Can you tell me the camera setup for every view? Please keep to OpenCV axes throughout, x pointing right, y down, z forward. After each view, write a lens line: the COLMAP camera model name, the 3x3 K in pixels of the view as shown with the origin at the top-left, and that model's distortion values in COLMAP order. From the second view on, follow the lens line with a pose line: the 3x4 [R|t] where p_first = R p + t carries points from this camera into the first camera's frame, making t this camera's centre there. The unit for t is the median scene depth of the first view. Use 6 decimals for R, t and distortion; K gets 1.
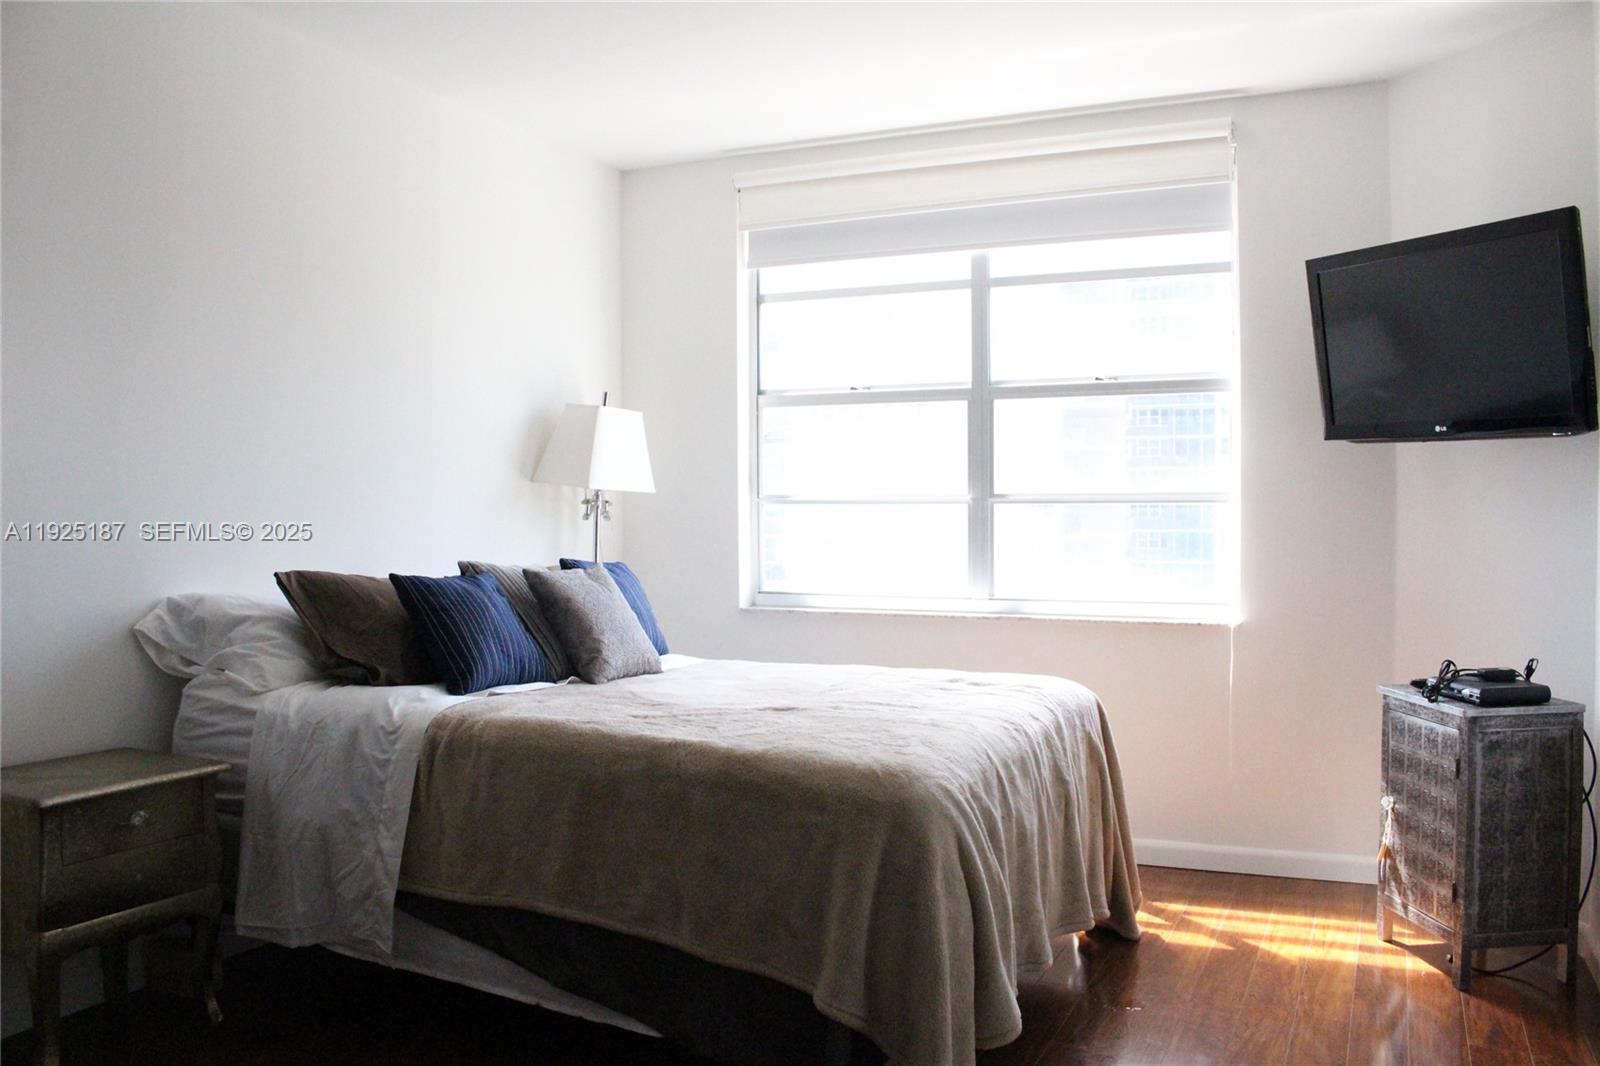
lens RADIAL K [[1321.3, 0, 795.2], [0, 1321.3, 529.1], [0, 0, 1]] dist [-0.130583, 0.079900]
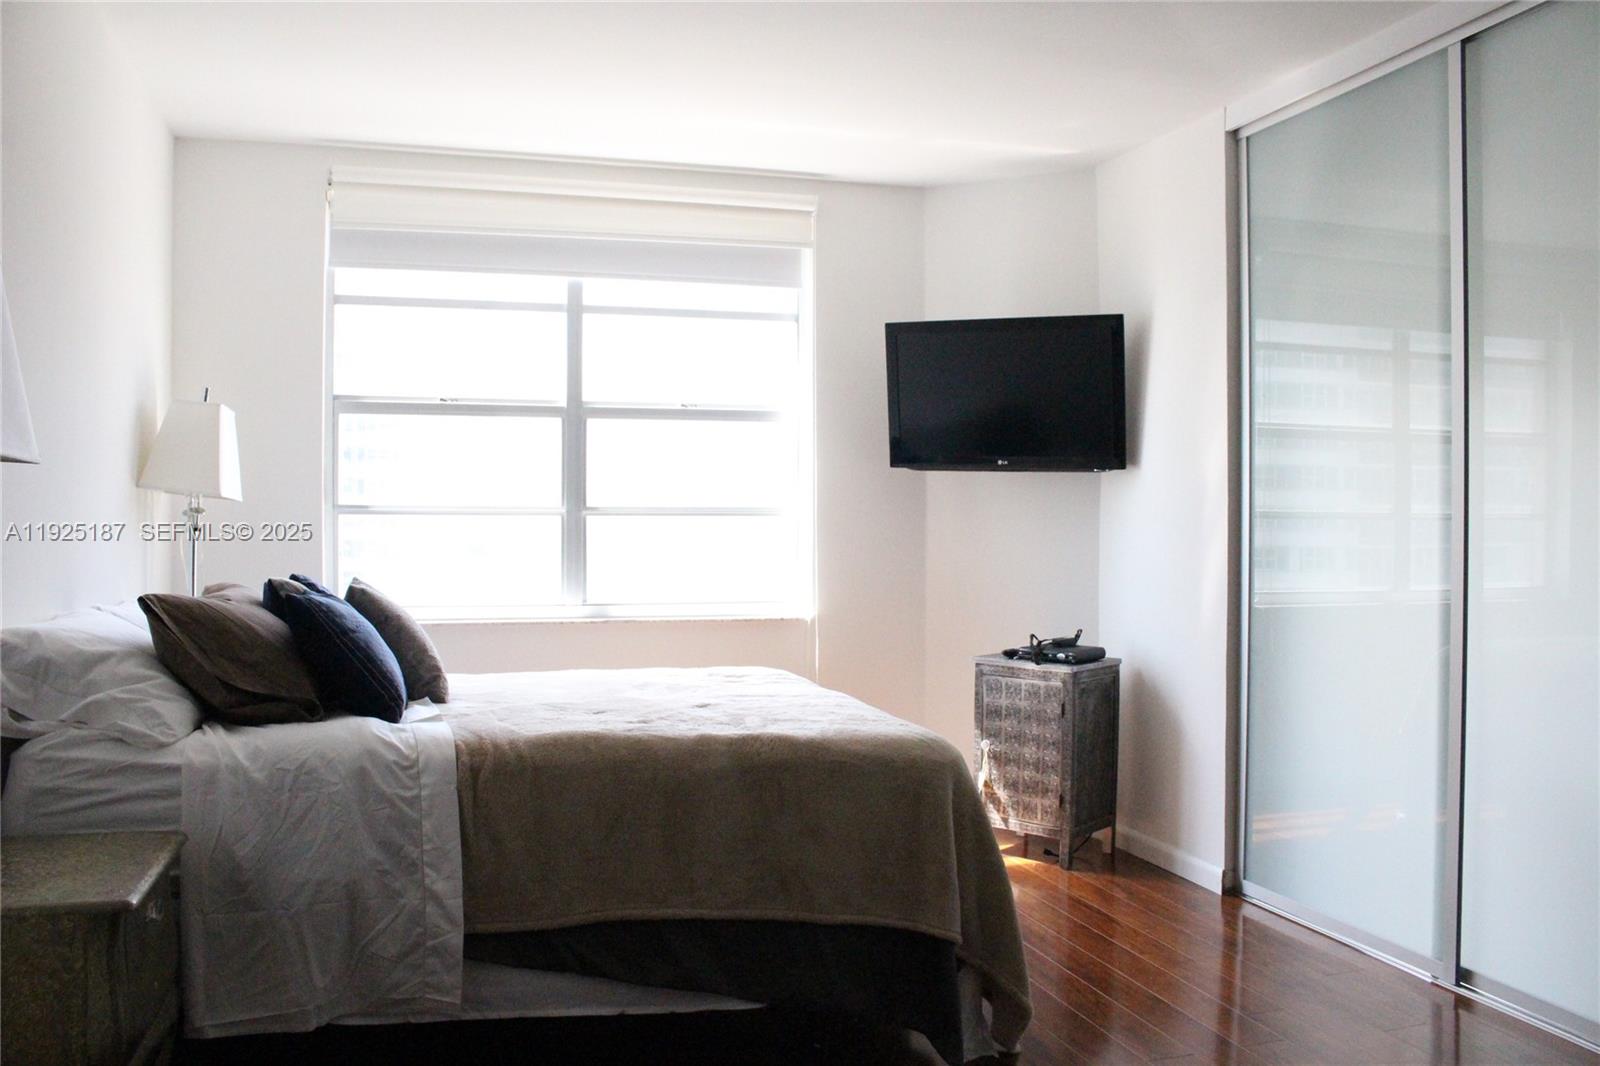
lens RADIAL K [[1321.3, 0, 789.3], [0, 1321.3, 530.6], [0, 0, 1]] dist [-0.130583, 0.079900]
pose [[0.751879, -0.000870, 0.659300, -0.617777], [0.005066, 0.999977, -0.004458, -0.002423], [-0.659282, 0.006692, 0.751866, 0.124361]]
